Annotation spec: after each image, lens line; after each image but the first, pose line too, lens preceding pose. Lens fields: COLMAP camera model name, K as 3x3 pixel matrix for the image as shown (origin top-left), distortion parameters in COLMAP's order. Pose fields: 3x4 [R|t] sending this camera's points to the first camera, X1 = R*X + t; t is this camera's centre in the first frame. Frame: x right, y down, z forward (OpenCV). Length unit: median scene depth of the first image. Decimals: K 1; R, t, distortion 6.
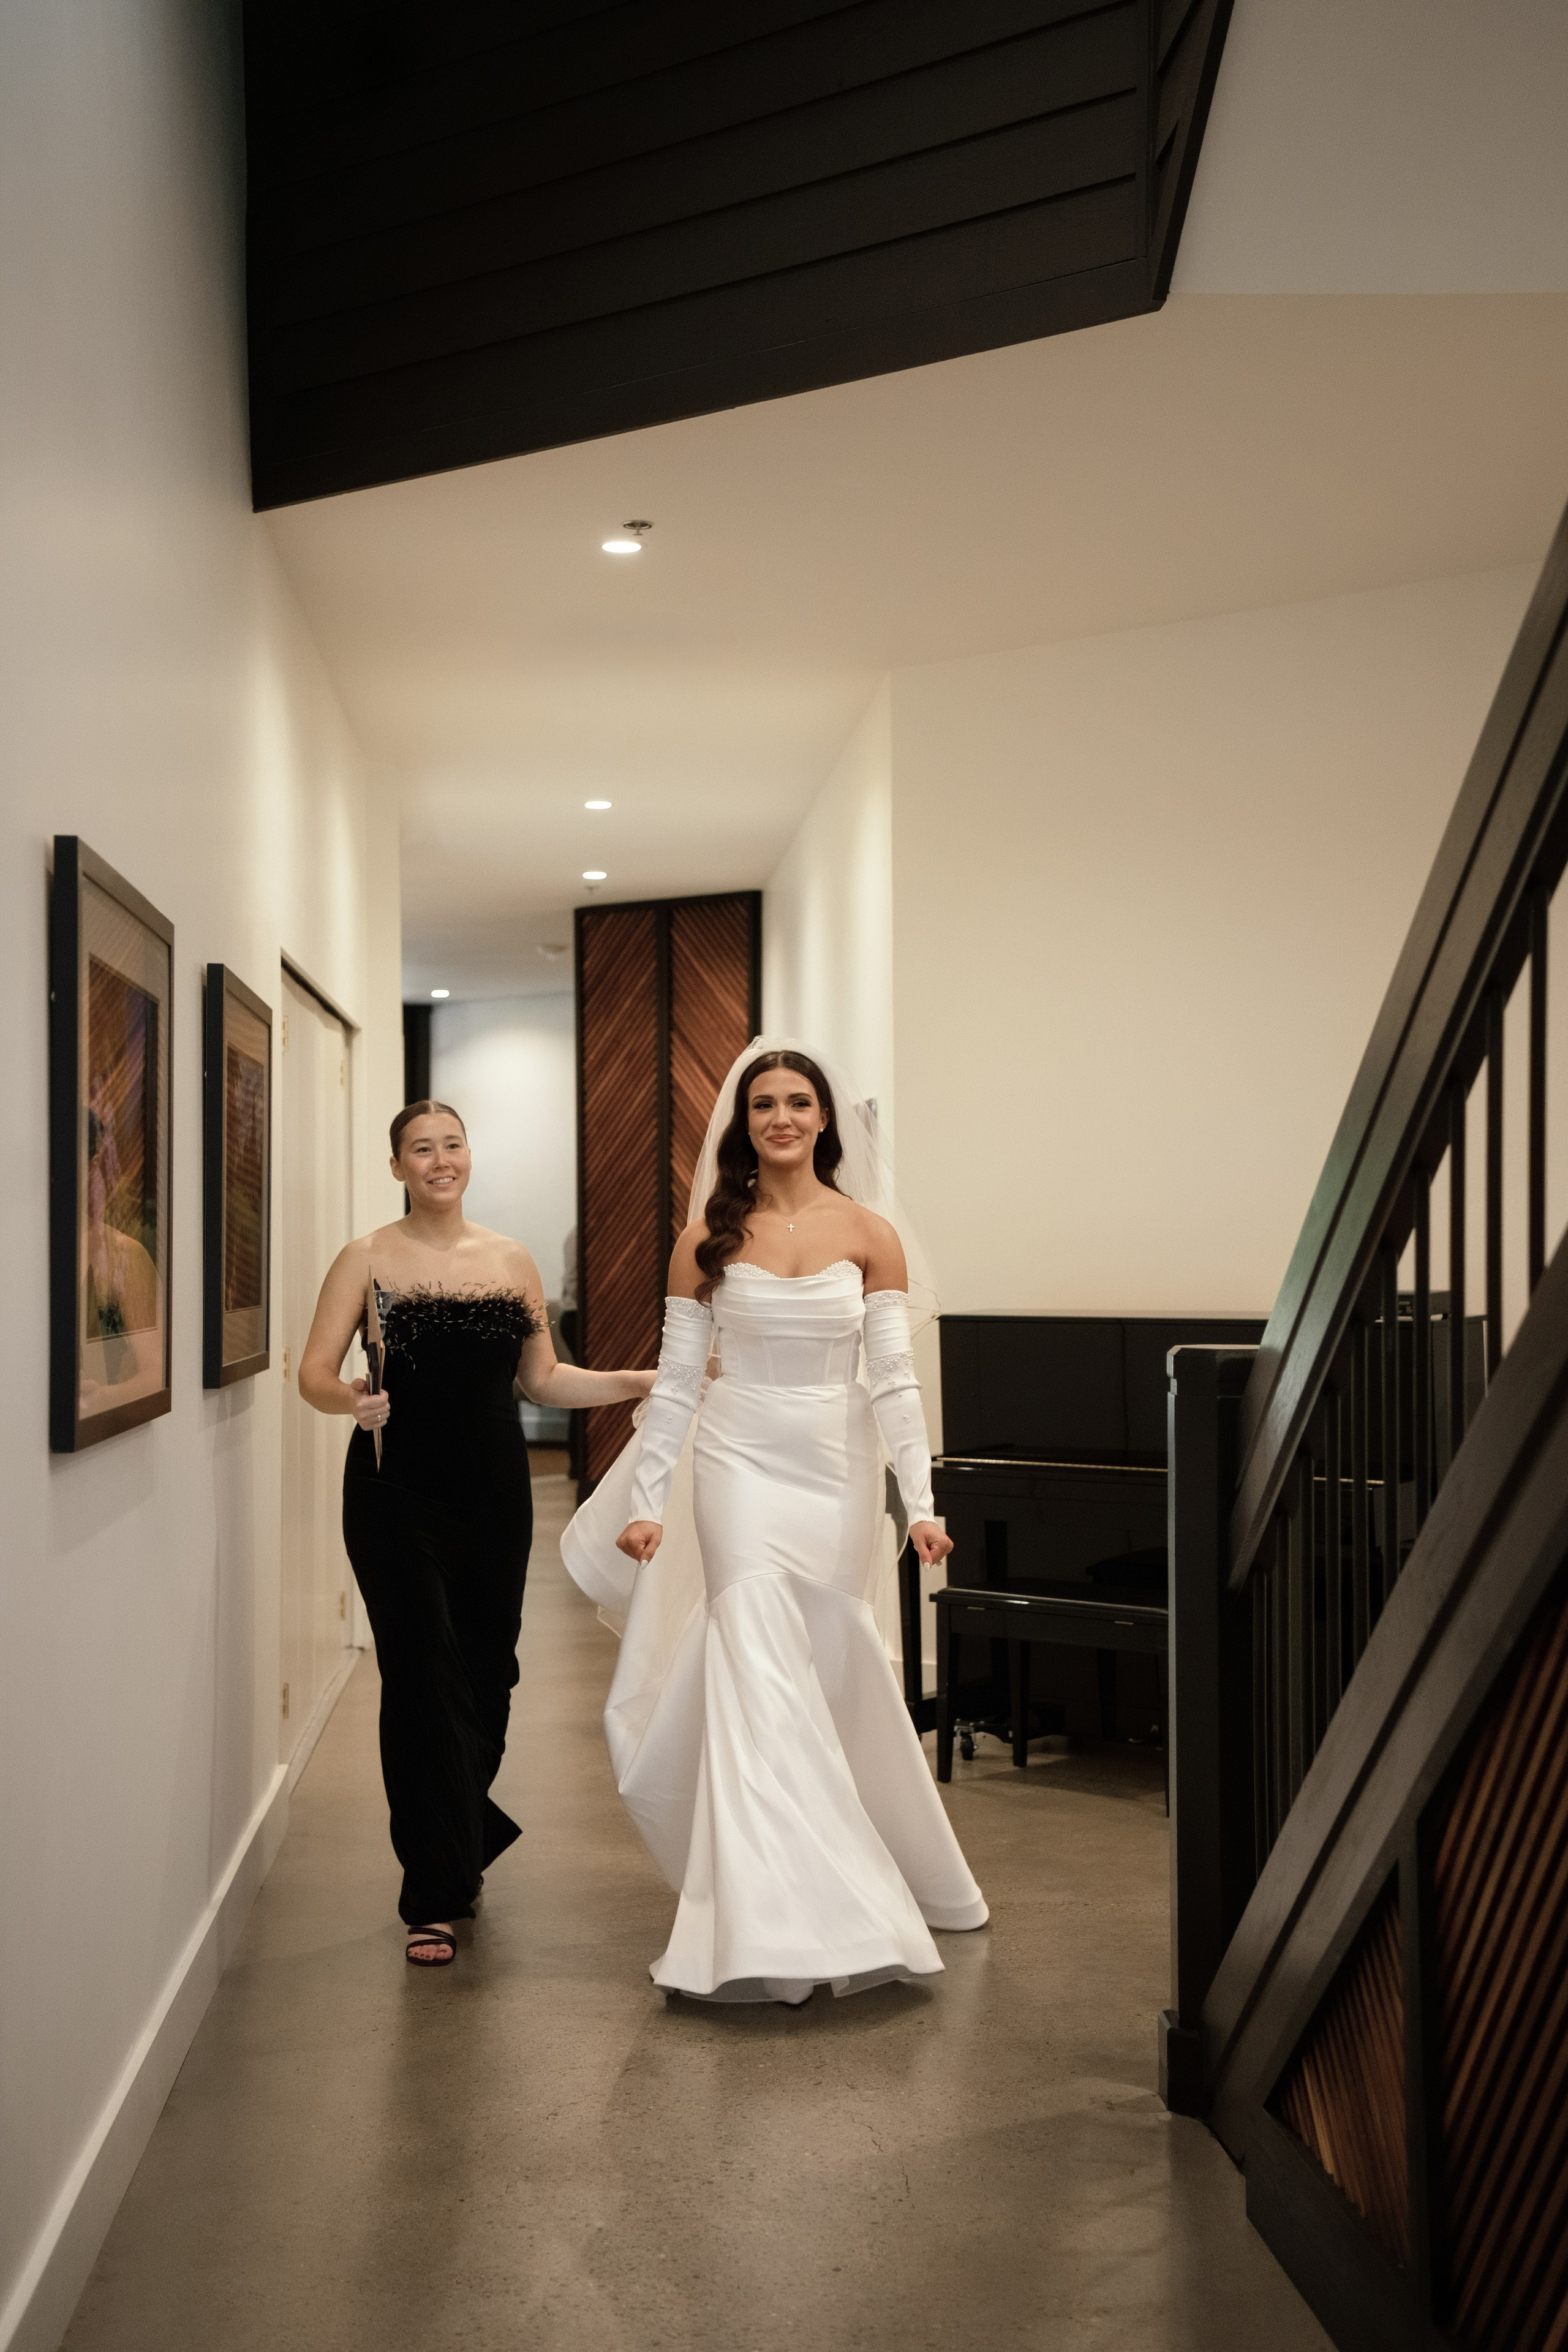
lens RADIAL K [[3156.9, 0, 781.0], [0, 3156.9, 1177.1], [0, 0, 1]] dist [0.188289, 0.000000]
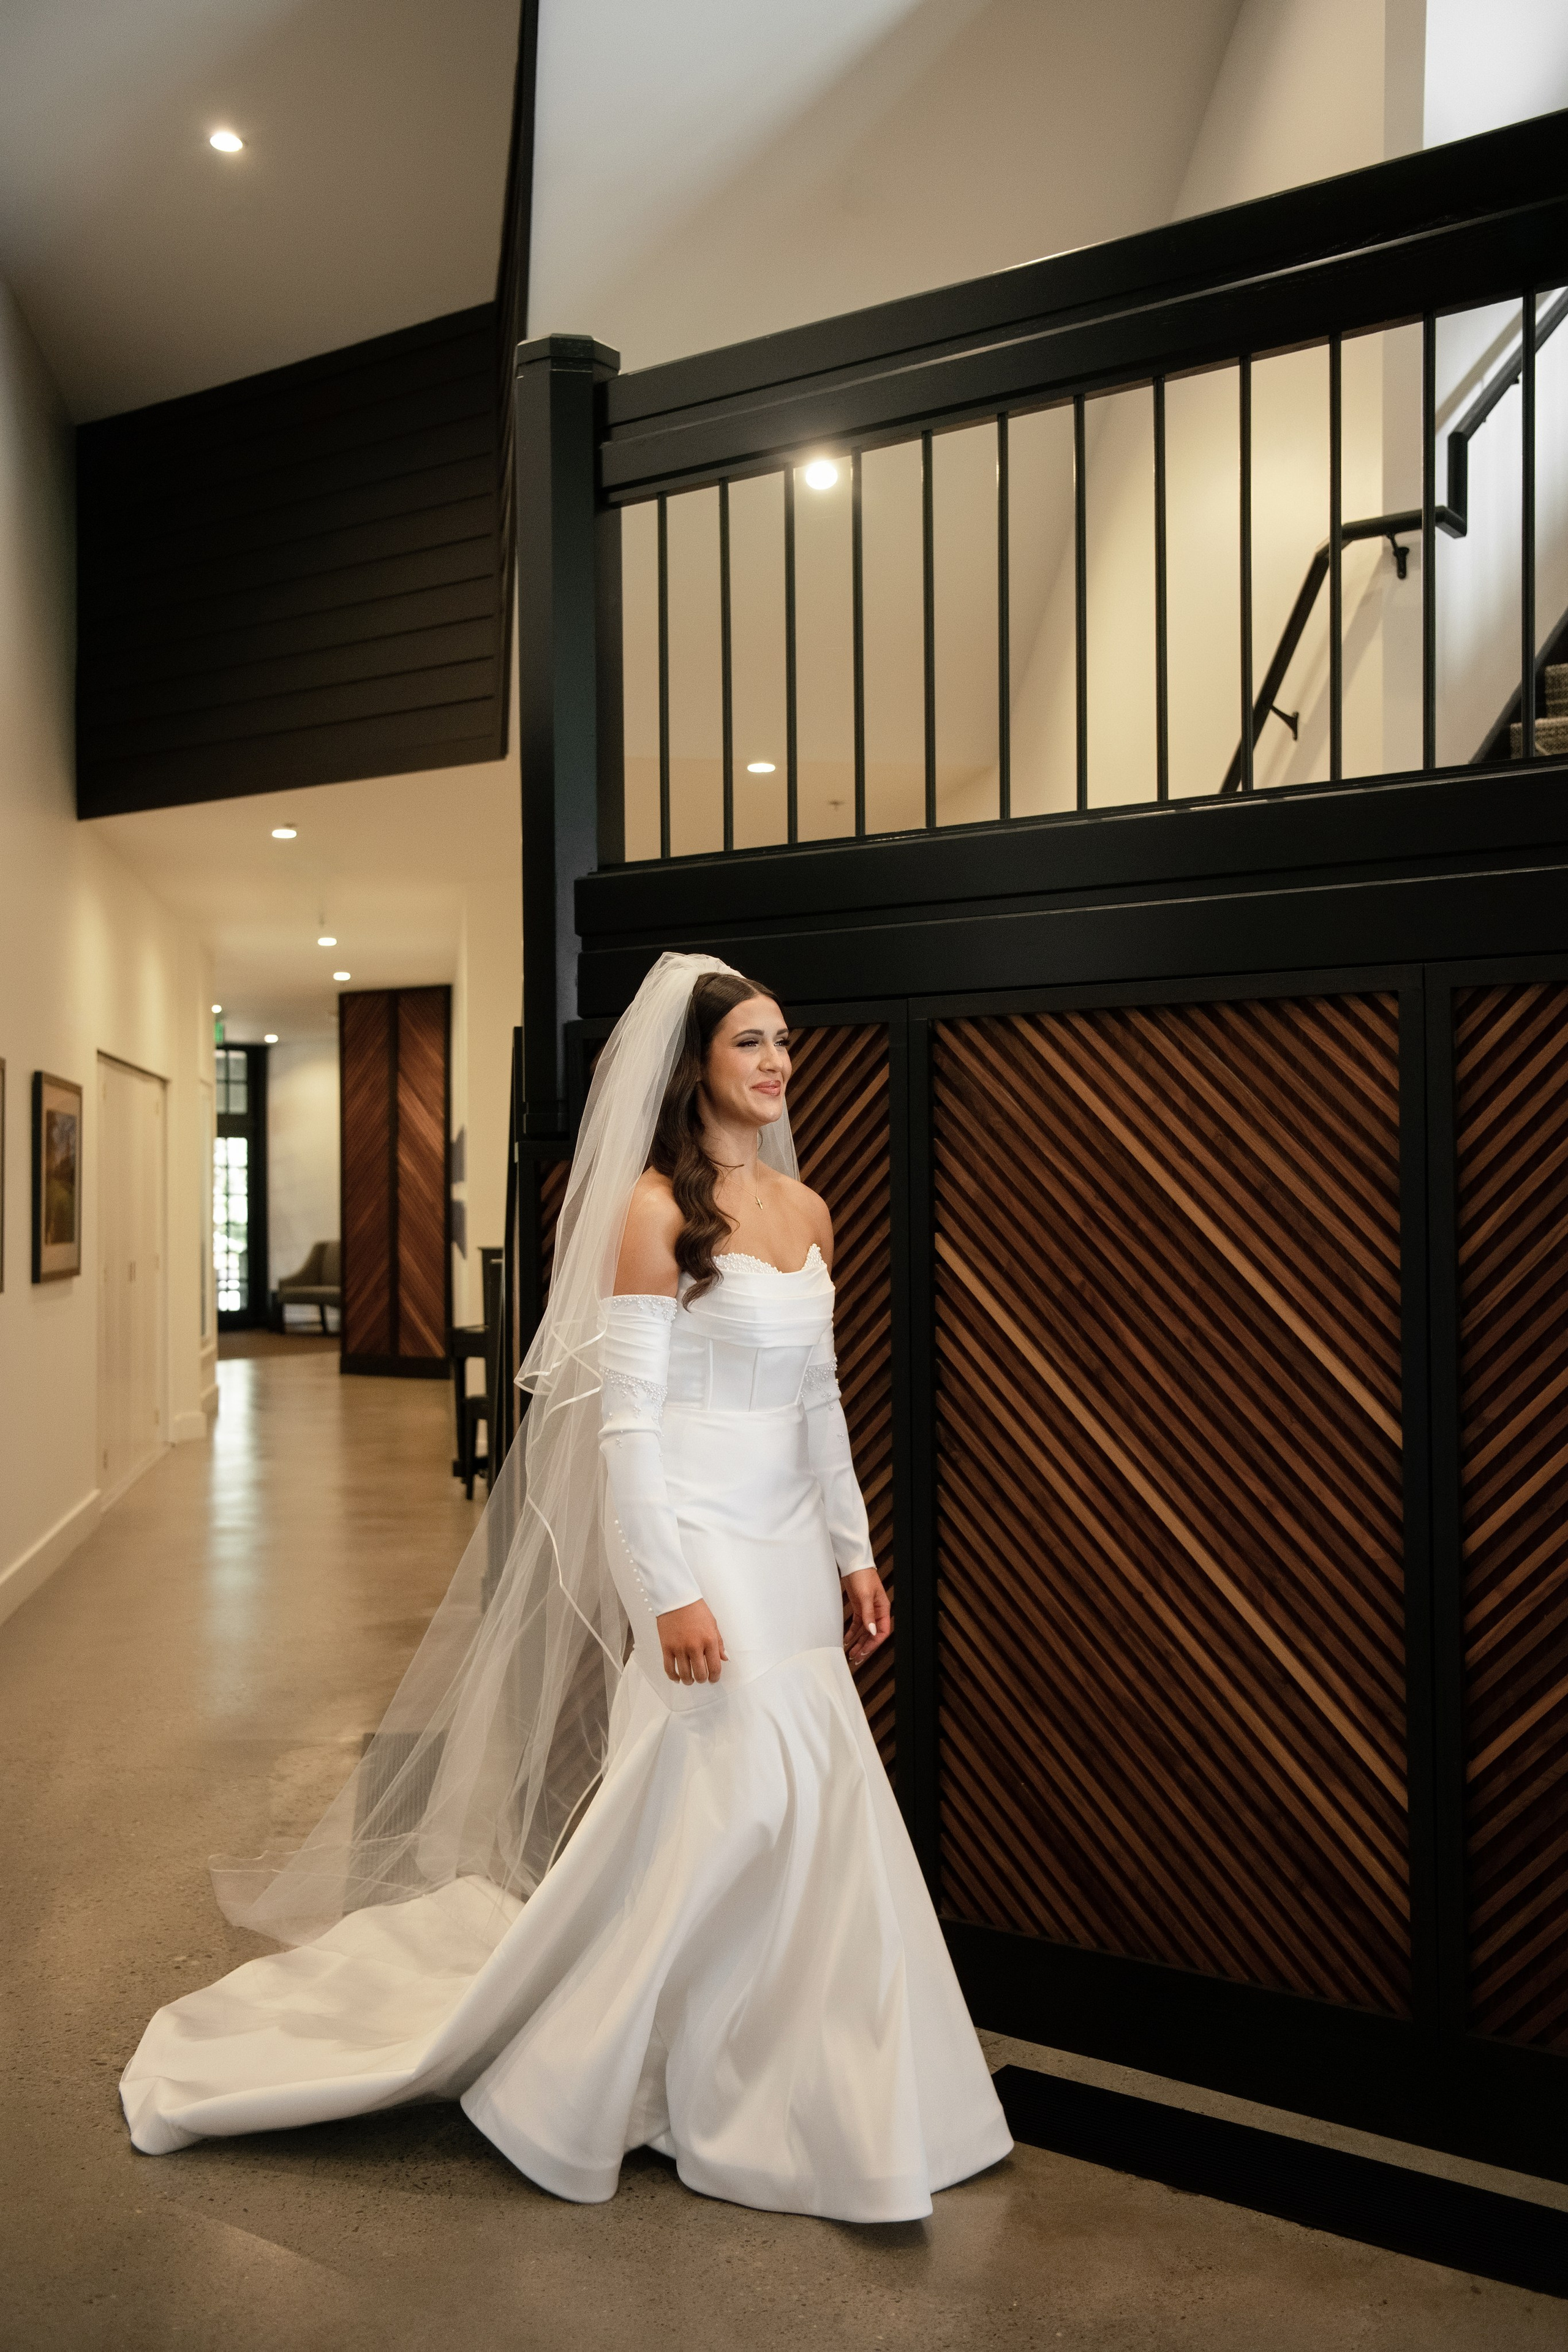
lens RADIAL K [[2220.6, 0, 760.5], [0, 2220.6, 1160.9], [0, 0, 1]] dist [0.042195, 0.000000]
pose [[0.995747, -0.003003, 0.092085, 0.093251], [0.002649, 0.999989, 0.003968, -0.010264], [-0.092096, -0.003707, 0.995743, -0.281763]]
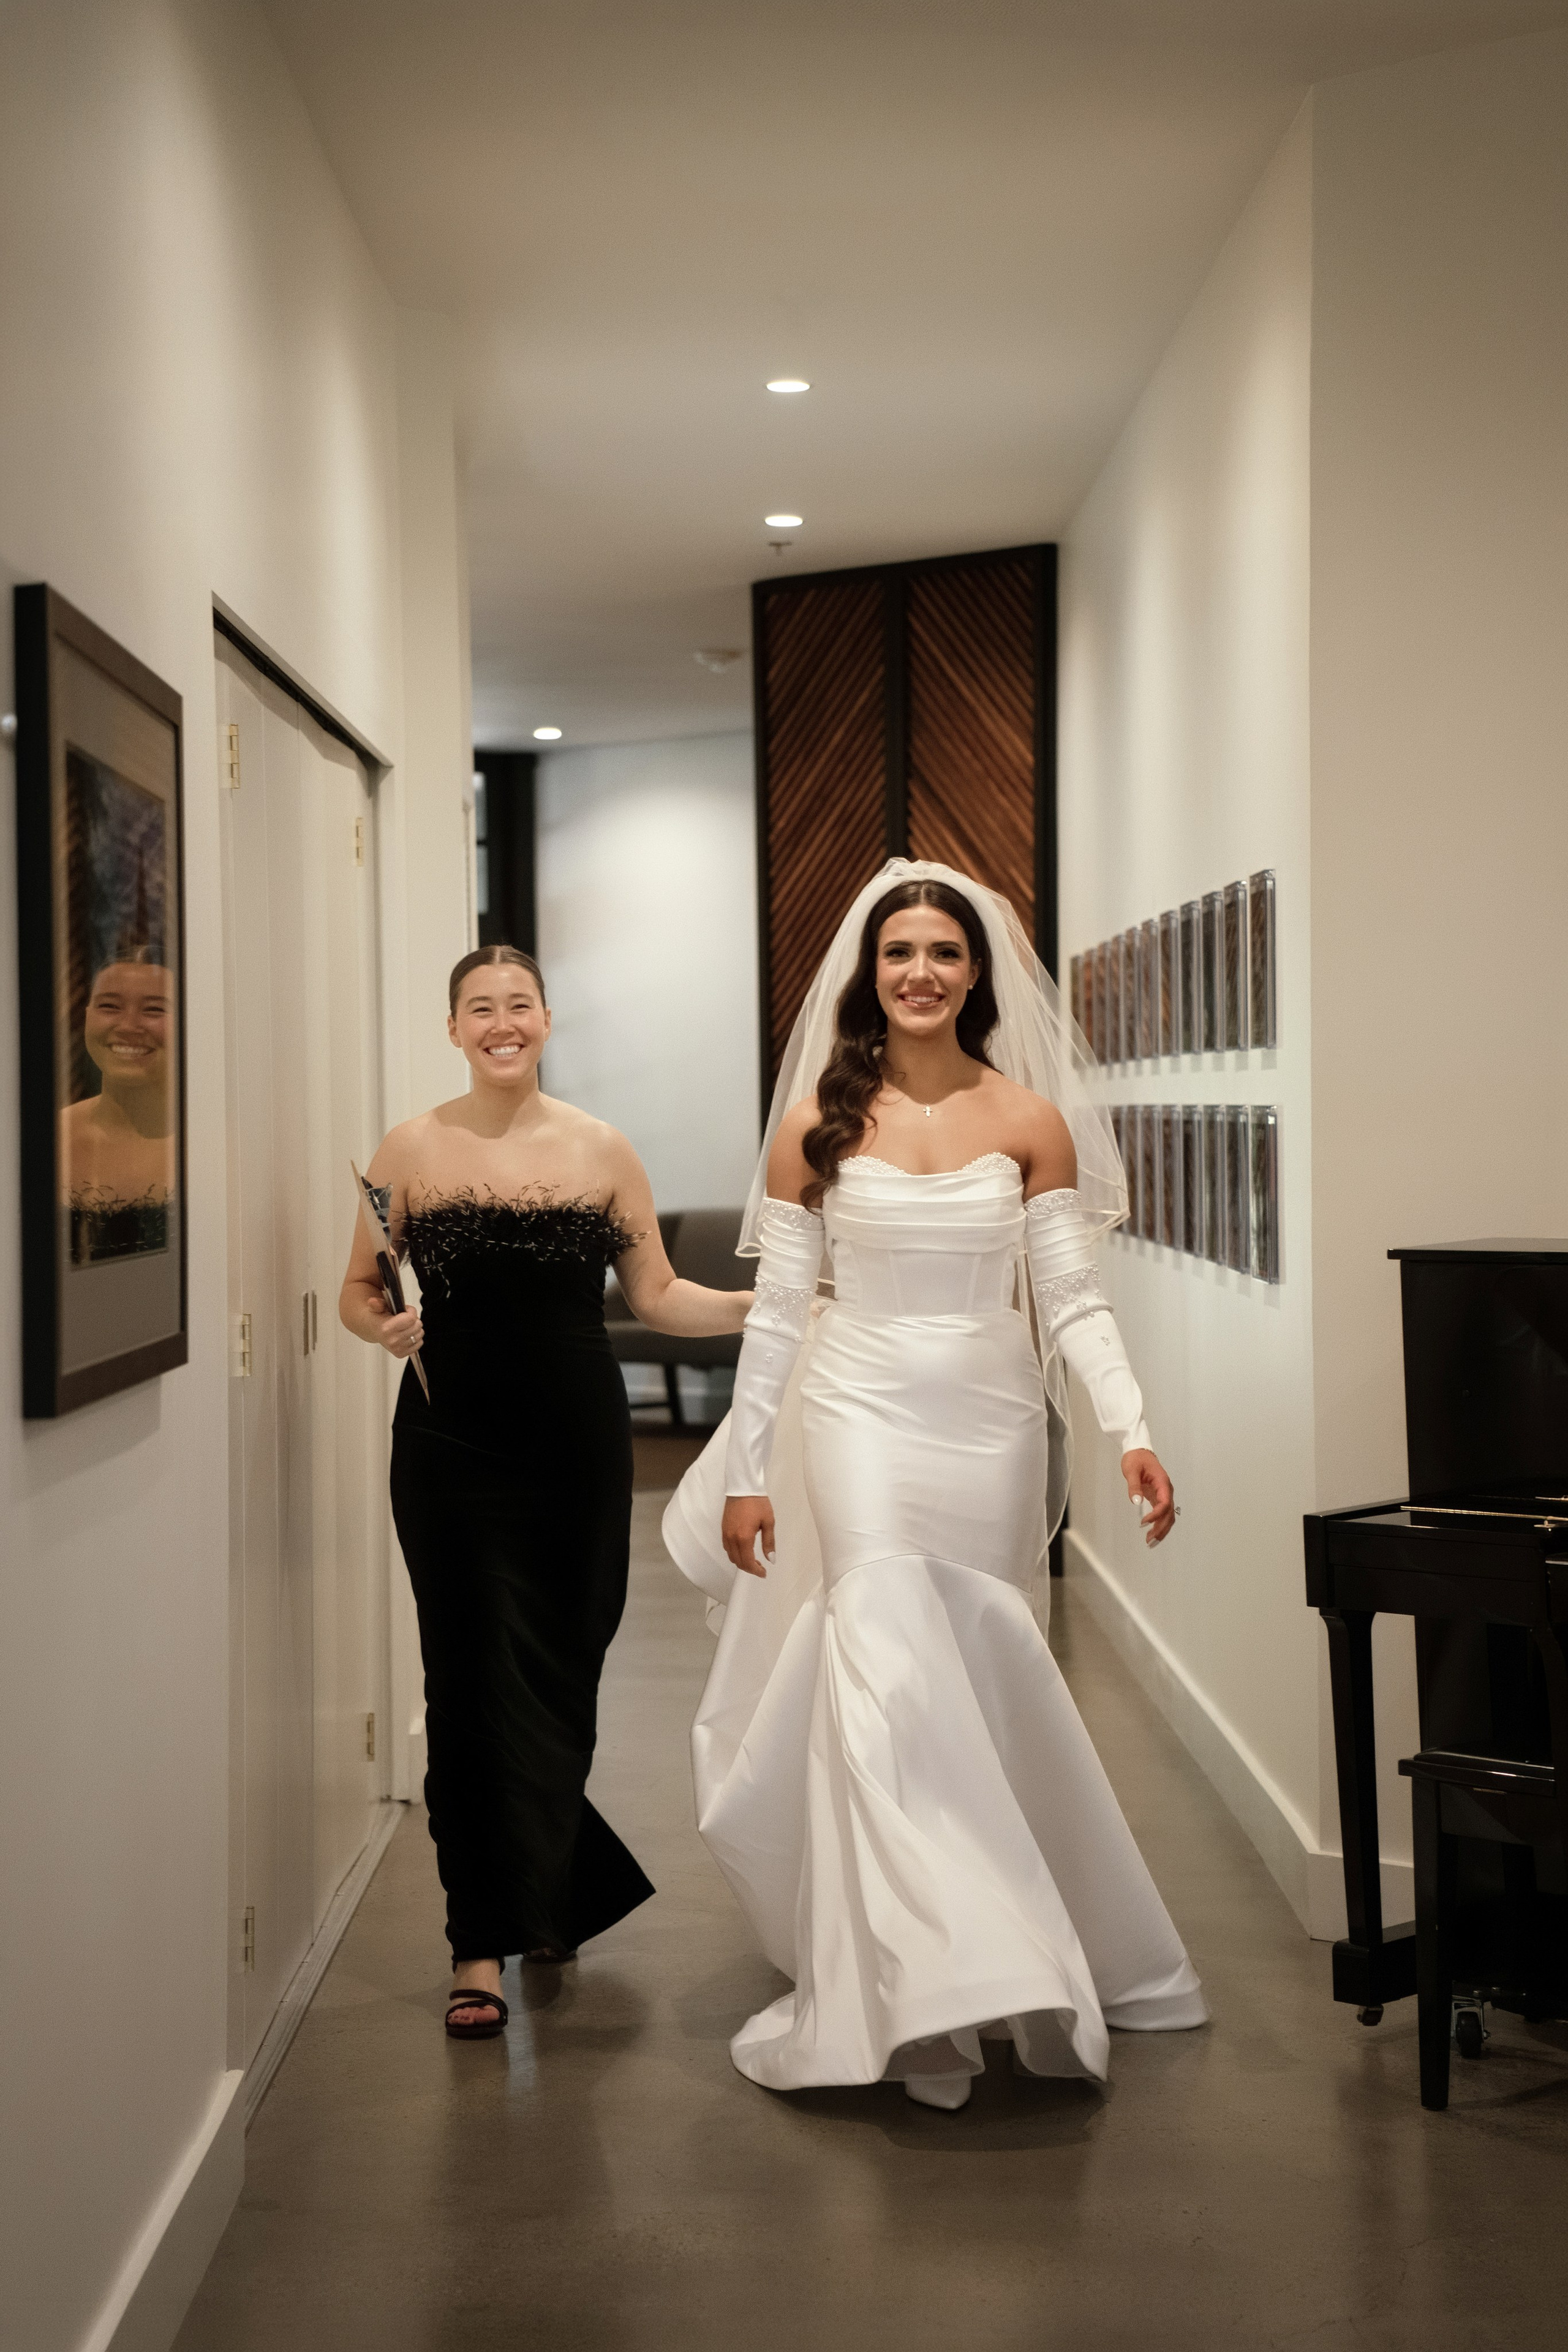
lens RADIAL K [[4685.7, 0, 774.0], [0, 4685.7, 1172.9], [0, 0, 1]] dist [-0.023578, 0.000000]
pose [[0.998043, -0.005543, -0.062281, -0.009161], [0.007581, 0.999442, 0.032530, 0.002010], [0.062066, -0.032938, 0.997528, 0.165408]]
